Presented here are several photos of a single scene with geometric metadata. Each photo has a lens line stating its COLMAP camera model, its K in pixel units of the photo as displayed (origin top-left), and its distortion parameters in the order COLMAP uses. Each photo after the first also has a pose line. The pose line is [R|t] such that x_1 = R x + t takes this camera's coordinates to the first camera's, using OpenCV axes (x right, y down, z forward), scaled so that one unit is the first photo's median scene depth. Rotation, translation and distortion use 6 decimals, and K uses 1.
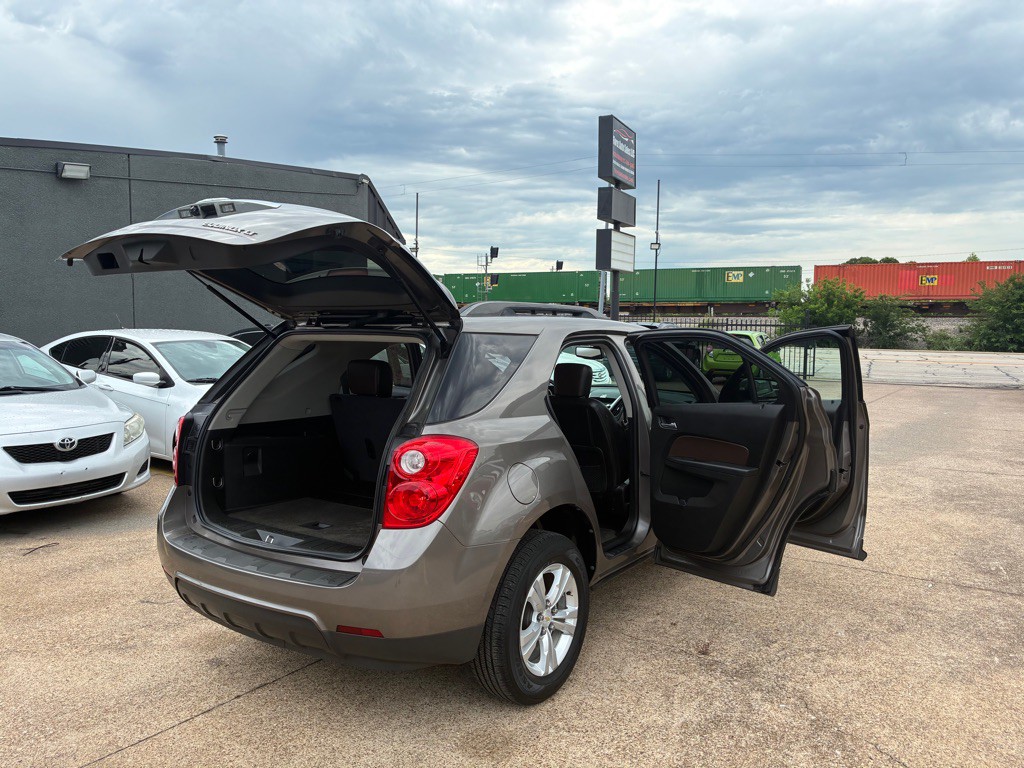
lens RADIAL K [[773.5, 0, 514.2], [0, 773.5, 374.4], [0, 0, 1]] dist [0.054011, -0.076587]
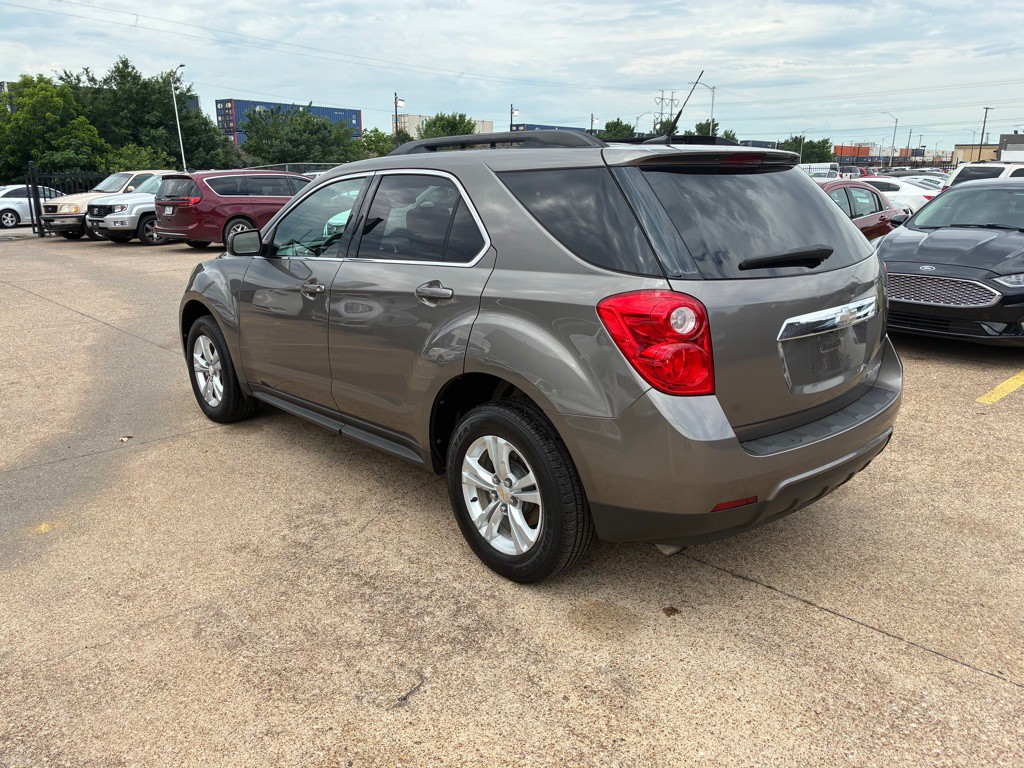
lens RADIAL K [[773.5, 0, 516.7], [0, 773.5, 371.1], [0, 0, 1]] dist [0.054011, -0.076587]
pose [[0.228229, -0.247957, 0.941503, -0.908684], [0.072483, 0.968669, 0.237541, -0.045301], [-0.970906, 0.014029, 0.239051, 0.808144]]
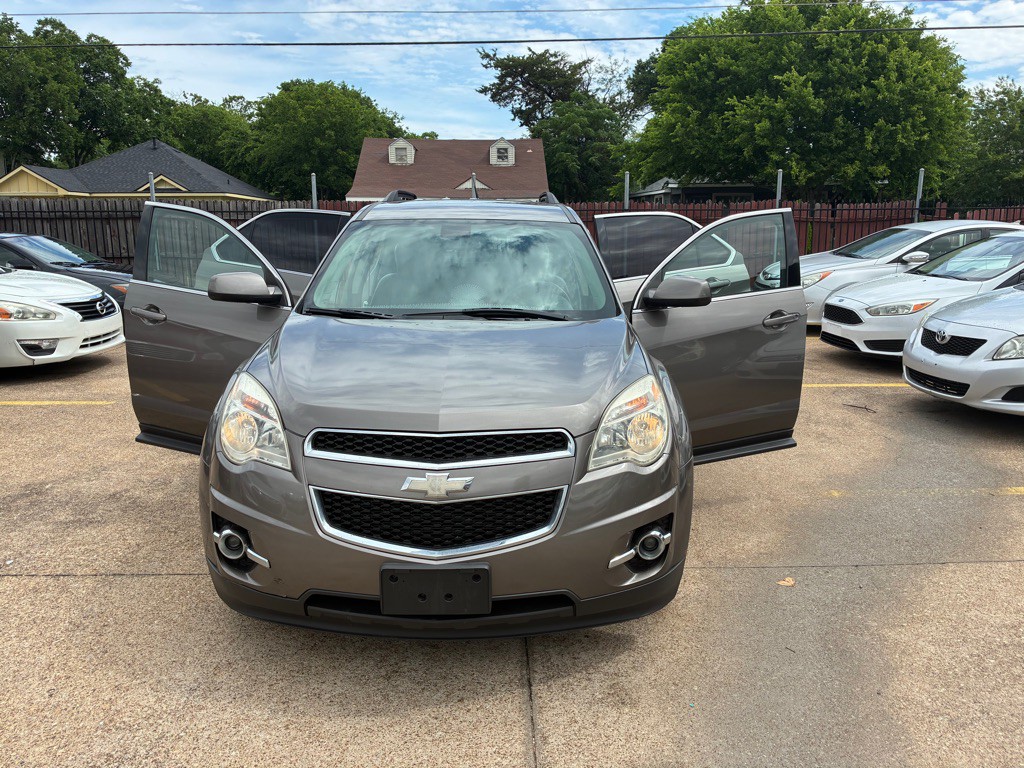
lens RADIAL K [[773.5, 0, 518.4], [0, 773.5, 379.7], [0, 0, 1]] dist [0.054011, -0.076587]
pose [[-0.813836, 0.102857, -0.571918, 0.606719], [-0.048576, 0.968723, 0.243343, -0.102093], [0.579060, 0.225823, -0.783386, 2.005840]]
